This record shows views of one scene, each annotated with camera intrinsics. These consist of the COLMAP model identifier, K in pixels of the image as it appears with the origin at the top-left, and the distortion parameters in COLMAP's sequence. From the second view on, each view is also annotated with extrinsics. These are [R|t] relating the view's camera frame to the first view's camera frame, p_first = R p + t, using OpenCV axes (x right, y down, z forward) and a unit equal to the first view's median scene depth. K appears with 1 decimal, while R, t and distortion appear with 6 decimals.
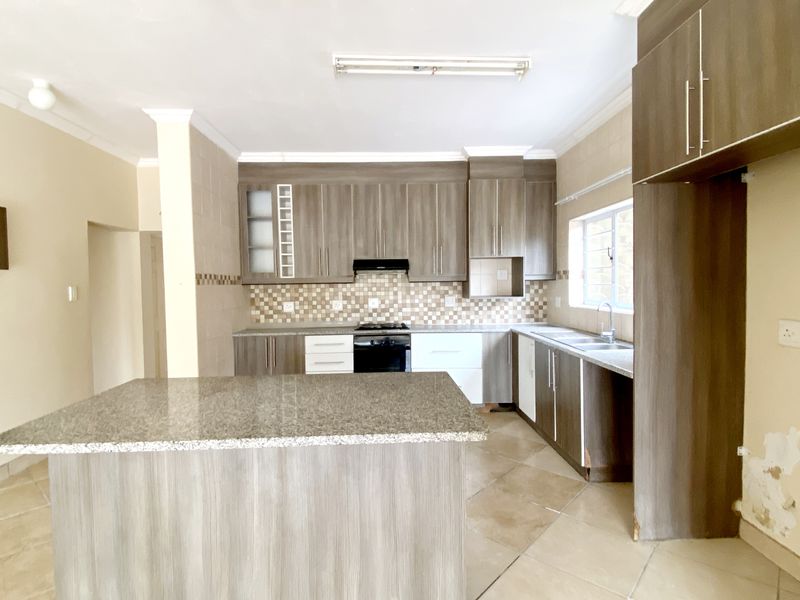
lens RADIAL K [[422.2, 0, 400.0], [0, 422.2, 300.0], [0, 0, 1]] dist [0.046565, -0.053057]
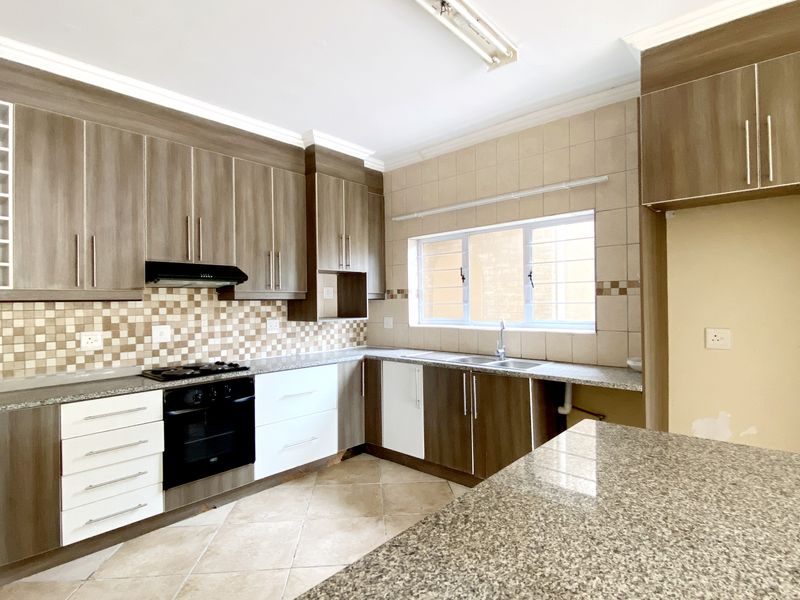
lens RADIAL K [[422.2, 0, 400.0], [0, 422.2, 300.0], [0, 0, 1]] dist [0.046565, -0.053057]
pose [[0.689294, 0.009219, 0.724424, -0.275767], [0.030243, 0.998681, -0.041485, -0.005628], [-0.723851, 0.050504, 0.688106, 0.315528]]
